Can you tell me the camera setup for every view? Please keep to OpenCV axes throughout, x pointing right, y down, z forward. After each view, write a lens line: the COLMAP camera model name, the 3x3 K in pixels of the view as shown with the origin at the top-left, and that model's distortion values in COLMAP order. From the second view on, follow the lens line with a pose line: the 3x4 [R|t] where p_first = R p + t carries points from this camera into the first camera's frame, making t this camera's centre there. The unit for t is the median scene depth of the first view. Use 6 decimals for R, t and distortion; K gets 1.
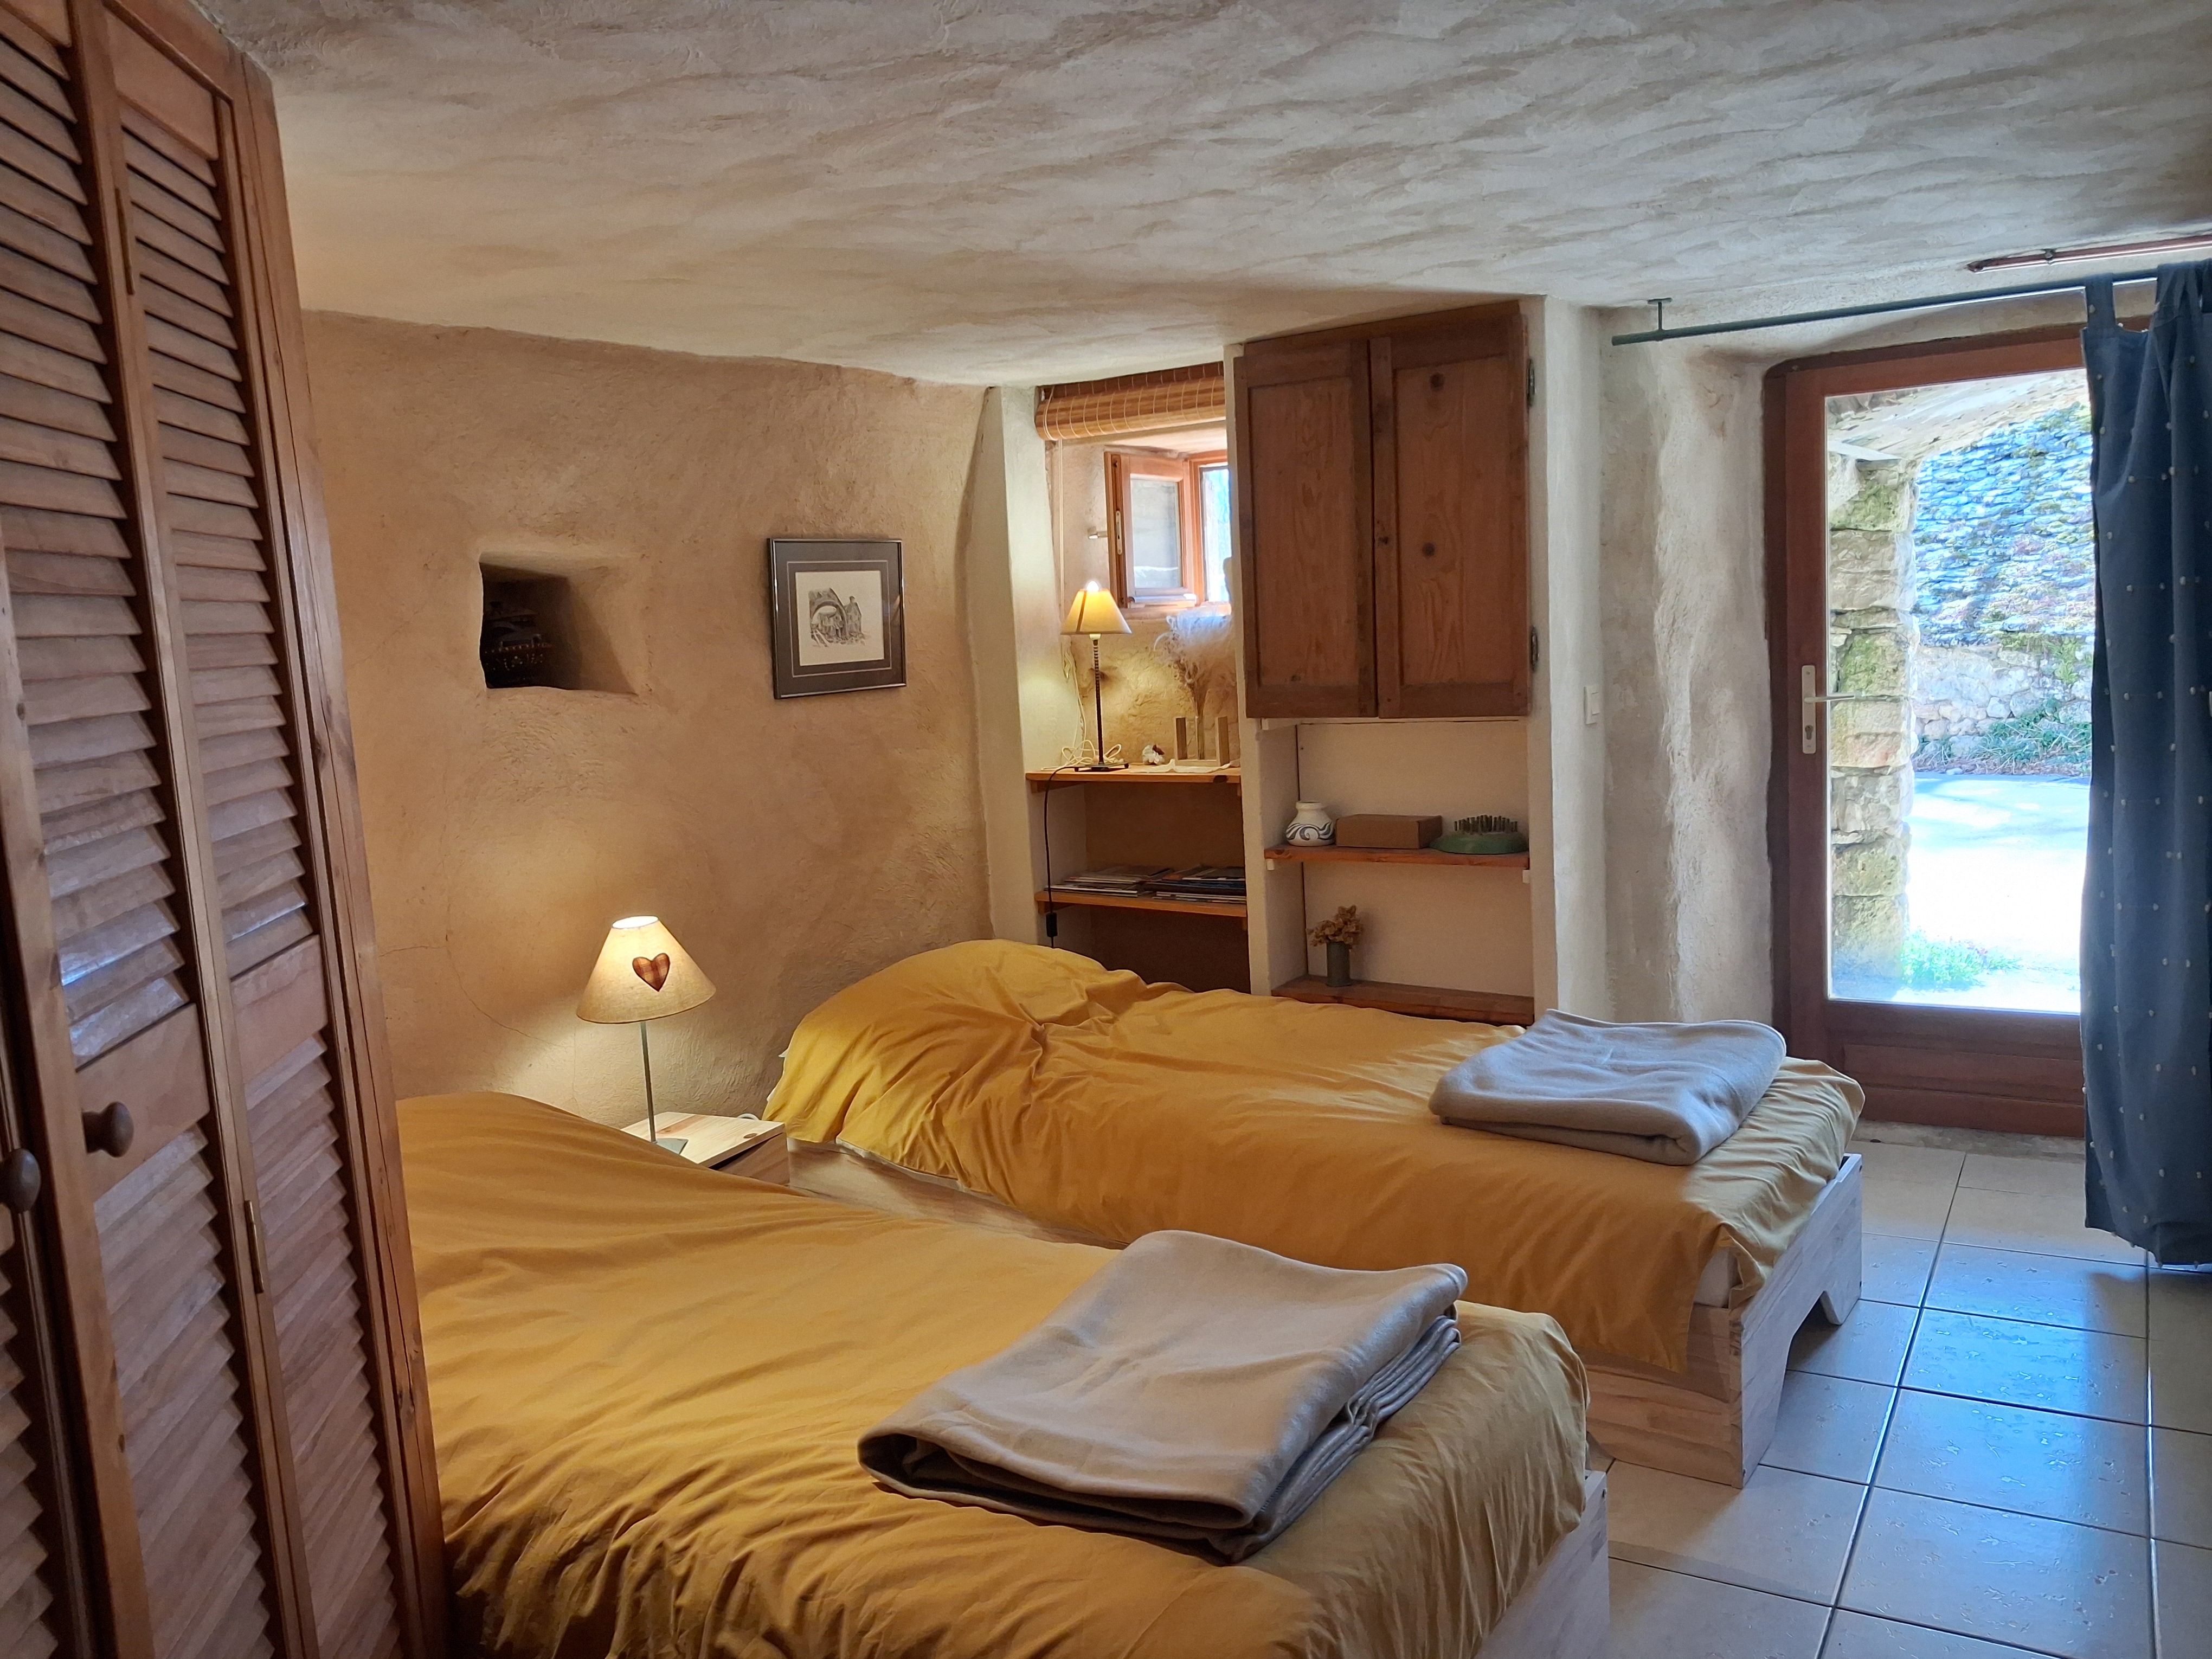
lens RADIAL K [[1768.2, 0, 1110.6], [0, 1768.2, 845.5], [0, 0, 1]] dist [0.056416, -0.066420]
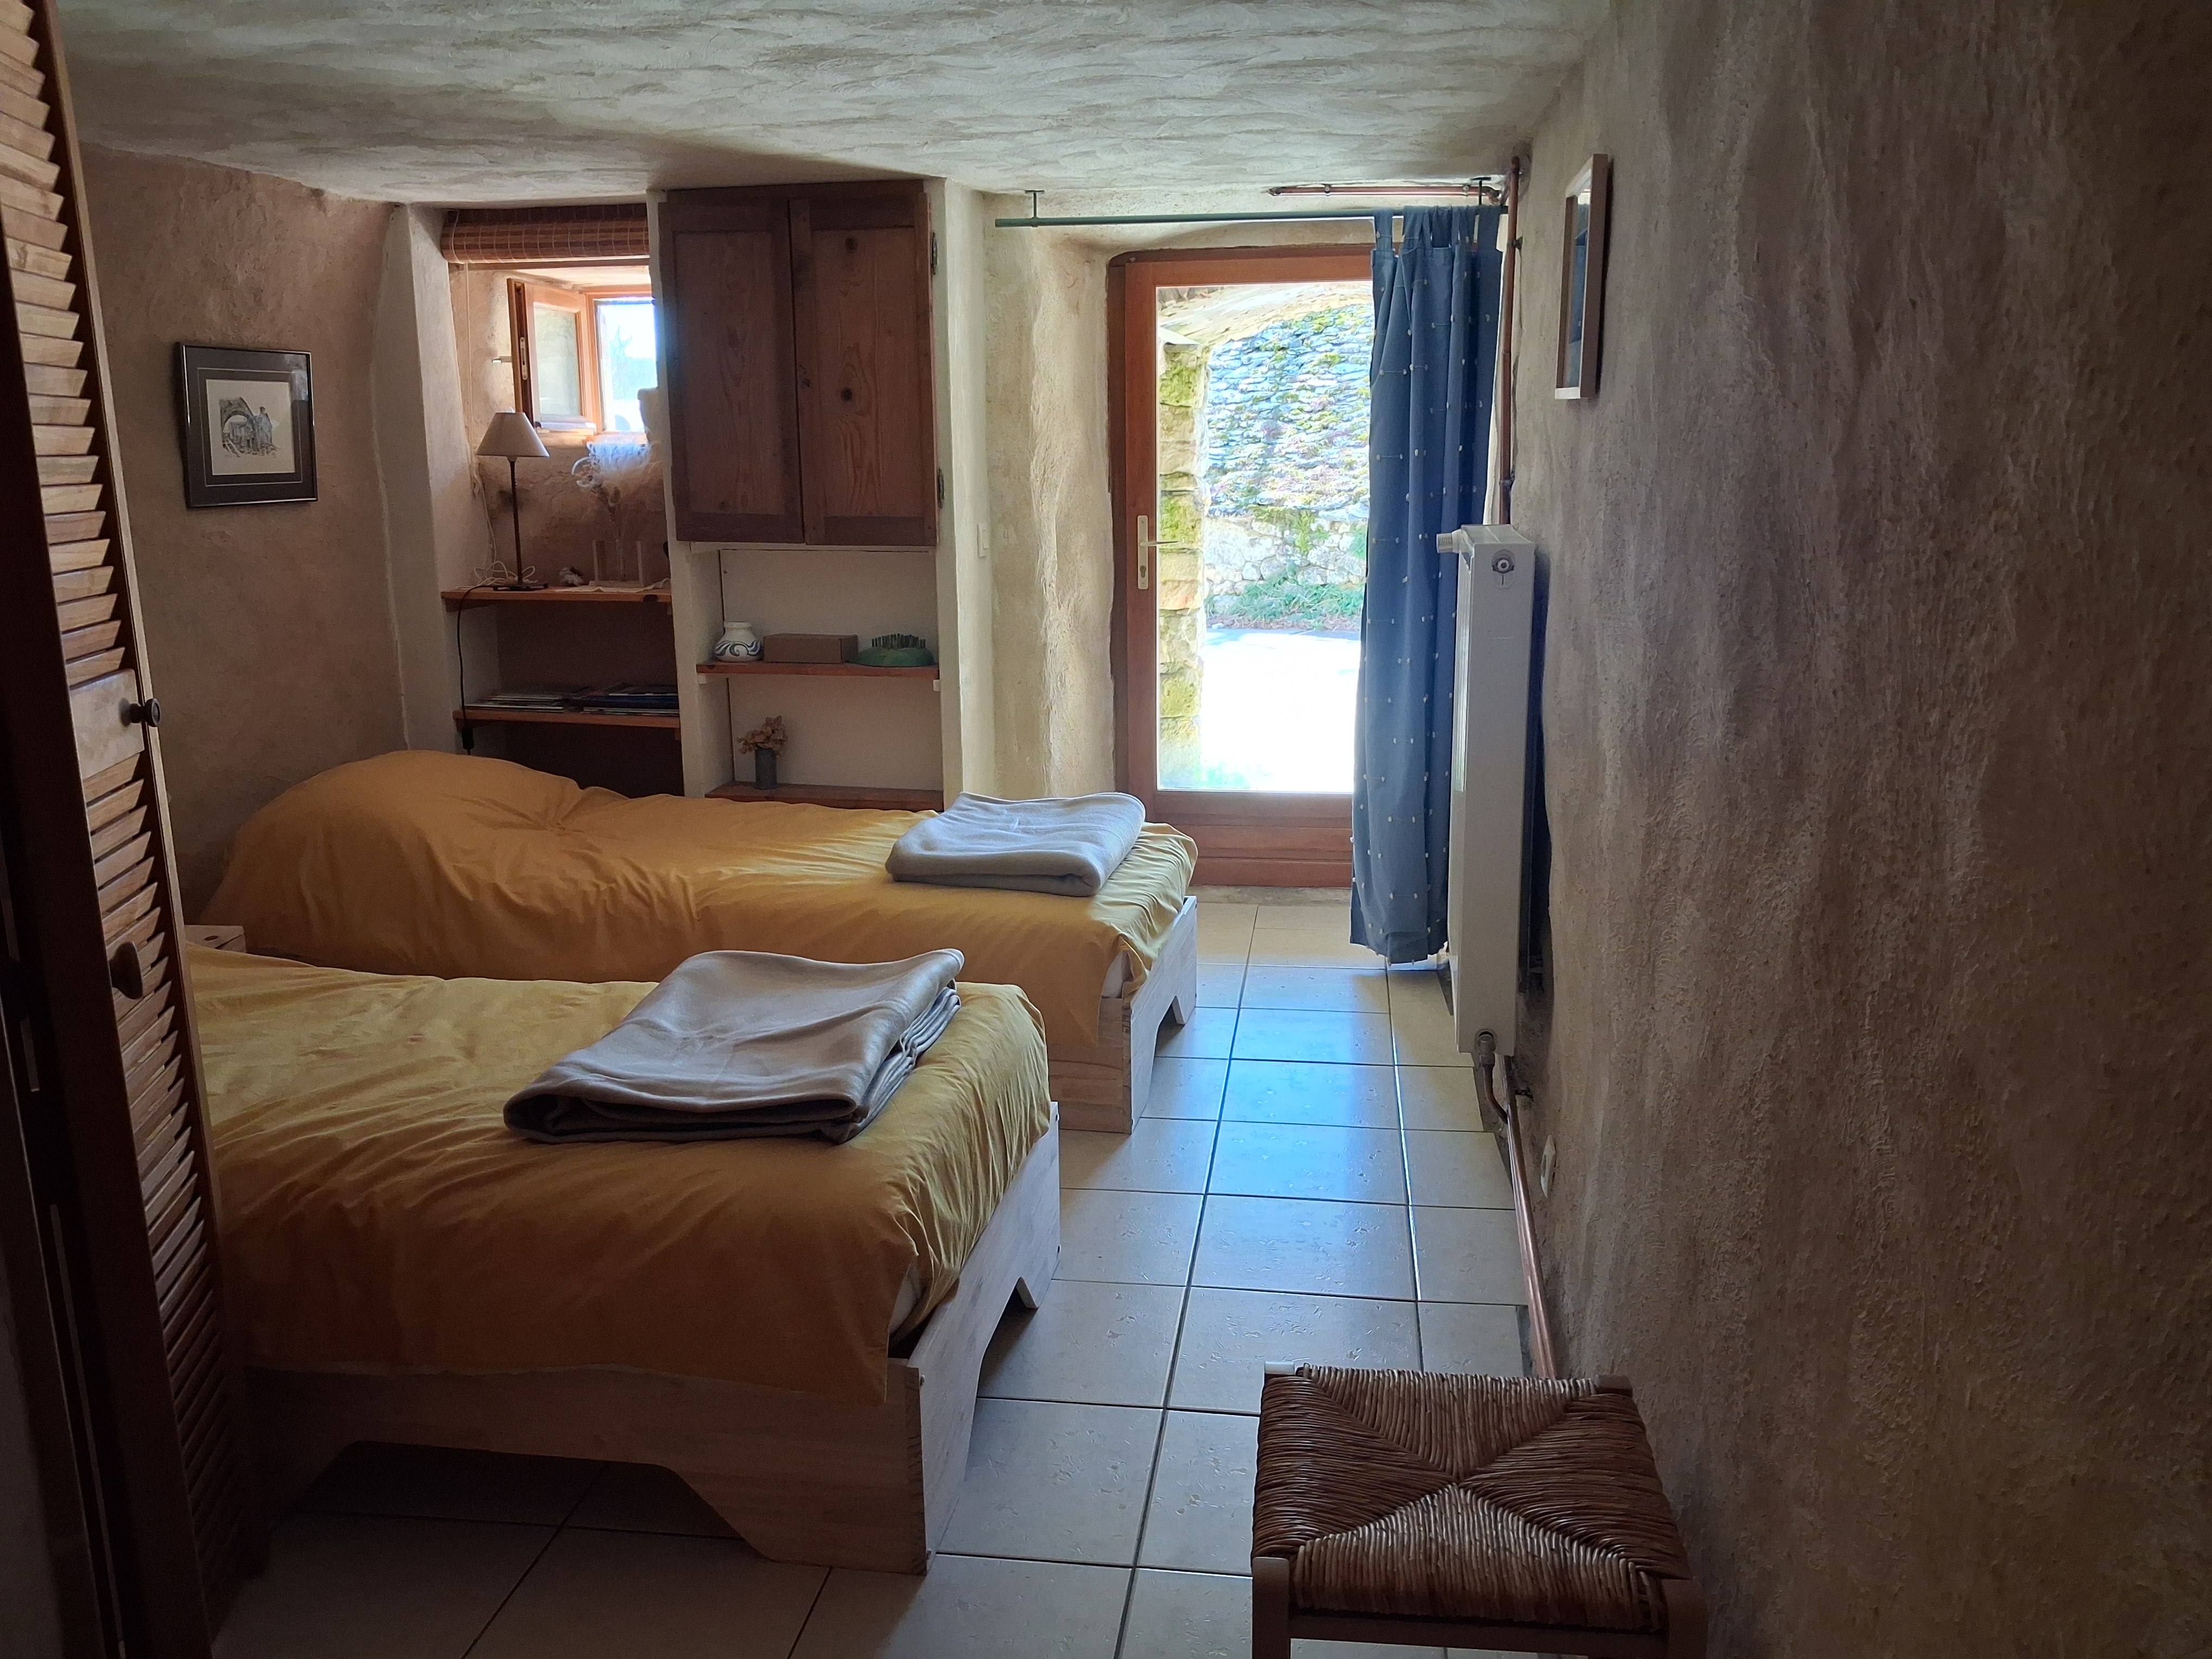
lens RADIAL K [[1779.8, 0, 1106.0], [0, 1779.8, 829.5], [0, 0, 1]] dist [0.168188, -0.365264]
pose [[0.925008, -0.033553, 0.378464, -0.107690], [0.008386, 0.997653, 0.067951, 0.031977], [-0.379856, -0.059681, 0.923119, -0.136291]]
